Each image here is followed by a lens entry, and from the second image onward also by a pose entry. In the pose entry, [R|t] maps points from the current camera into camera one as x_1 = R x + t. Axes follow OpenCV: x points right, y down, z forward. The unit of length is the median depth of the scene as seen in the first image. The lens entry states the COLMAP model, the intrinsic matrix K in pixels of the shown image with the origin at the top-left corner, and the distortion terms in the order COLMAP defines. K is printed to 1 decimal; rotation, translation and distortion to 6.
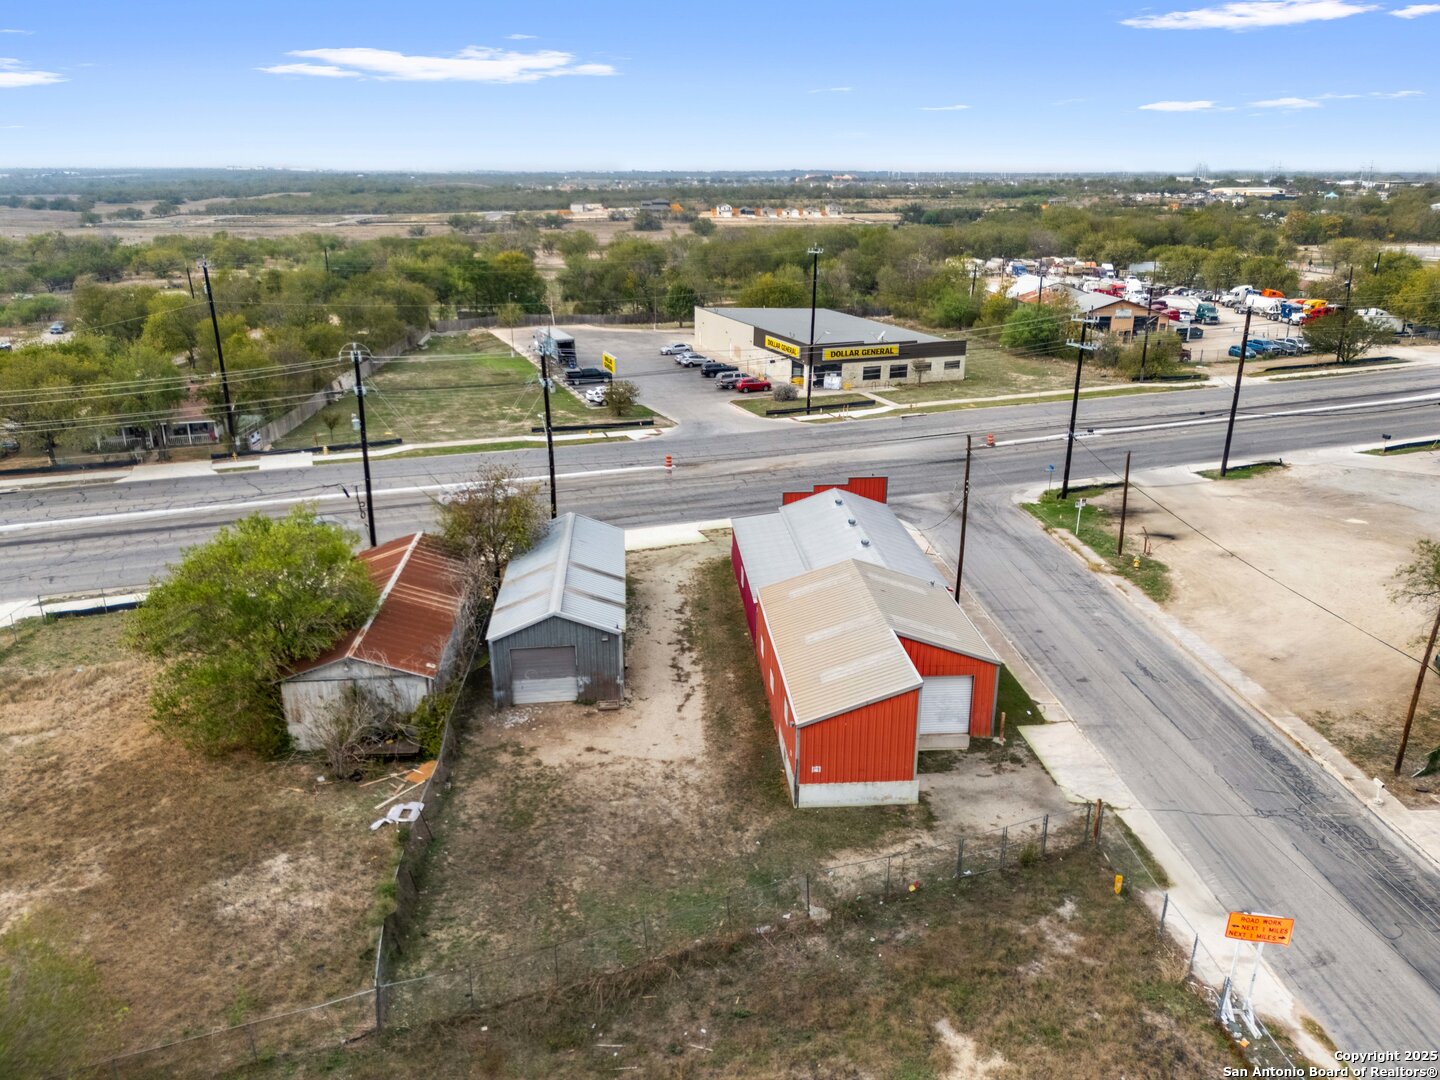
lens RADIAL K [[1052.3, 0, 720.0], [0, 1052.3, 540.0], [0, 0, 1]] dist [0.075855, -0.076916]
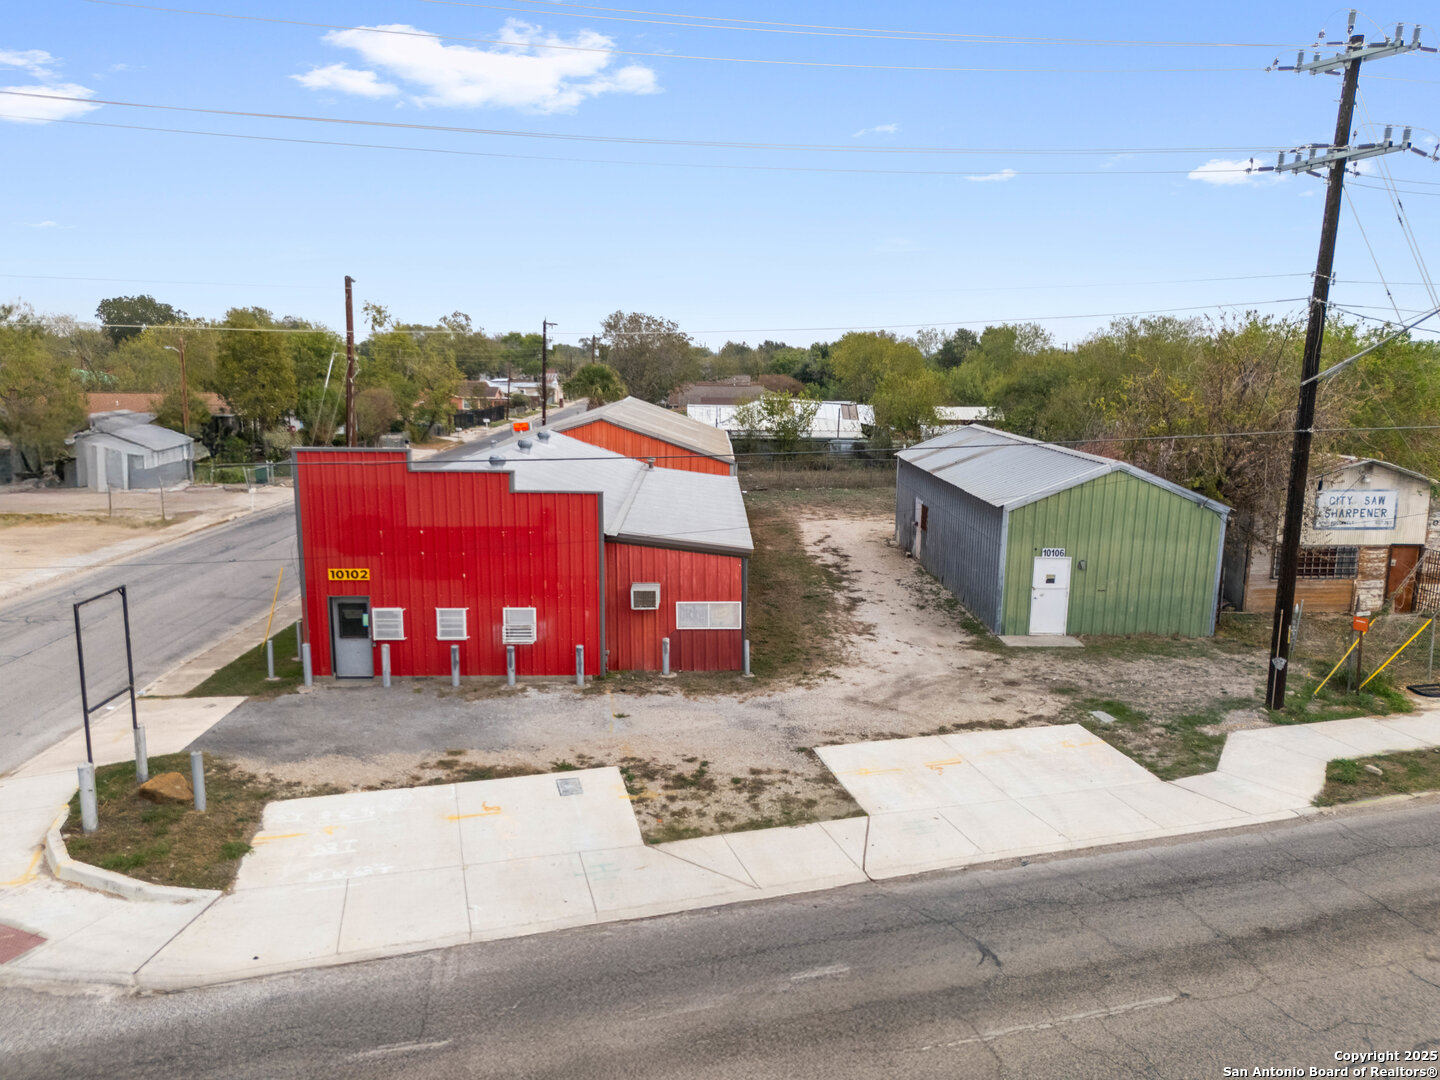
lens RADIAL K [[1052.3, 0, 720.0], [0, 1052.3, 540.0], [0, 0, 1]] dist [0.075855, -0.076916]
pose [[-0.997783, -0.023279, 0.062340, -0.001654], [0.010090, 0.873056, 0.487516, -0.246721], [-0.065775, 0.487065, -0.870885, 1.597759]]
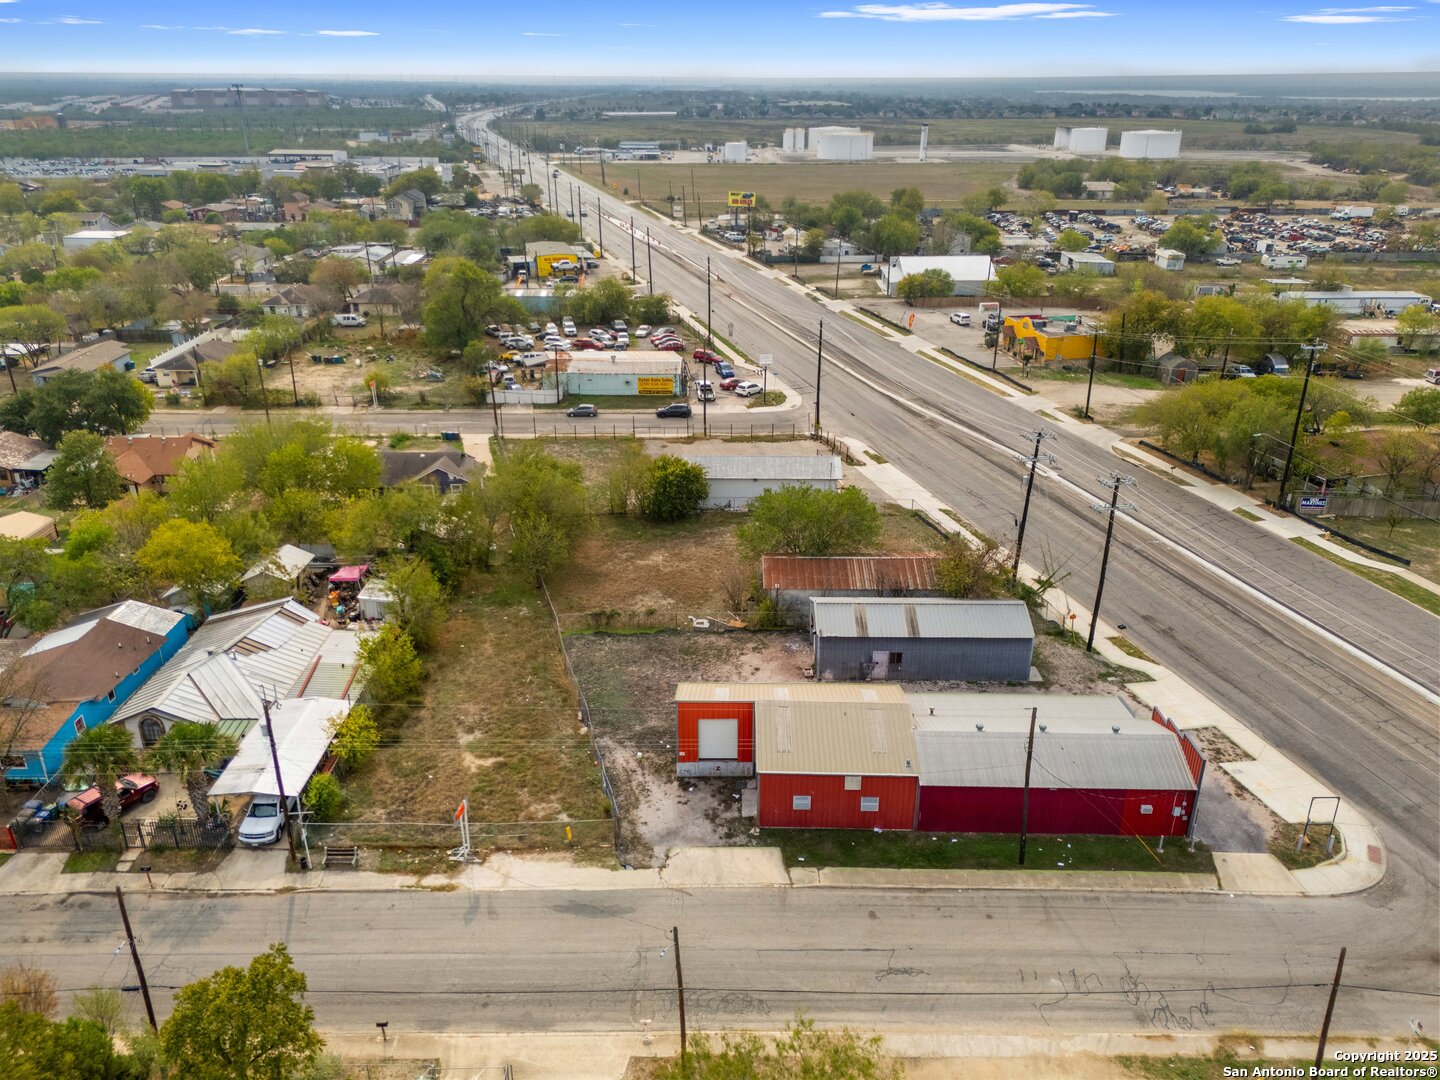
lens RADIAL K [[1052.3, 0, 720.0], [0, 1052.3, 540.0], [0, 0, 1]] dist [0.075855, -0.076916]
pose [[-0.085792, 0.390597, -0.916555, 1.101356], [-0.328797, 0.857308, 0.396125, -0.512567], [0.940496, 0.335345, 0.054877, 0.652284]]
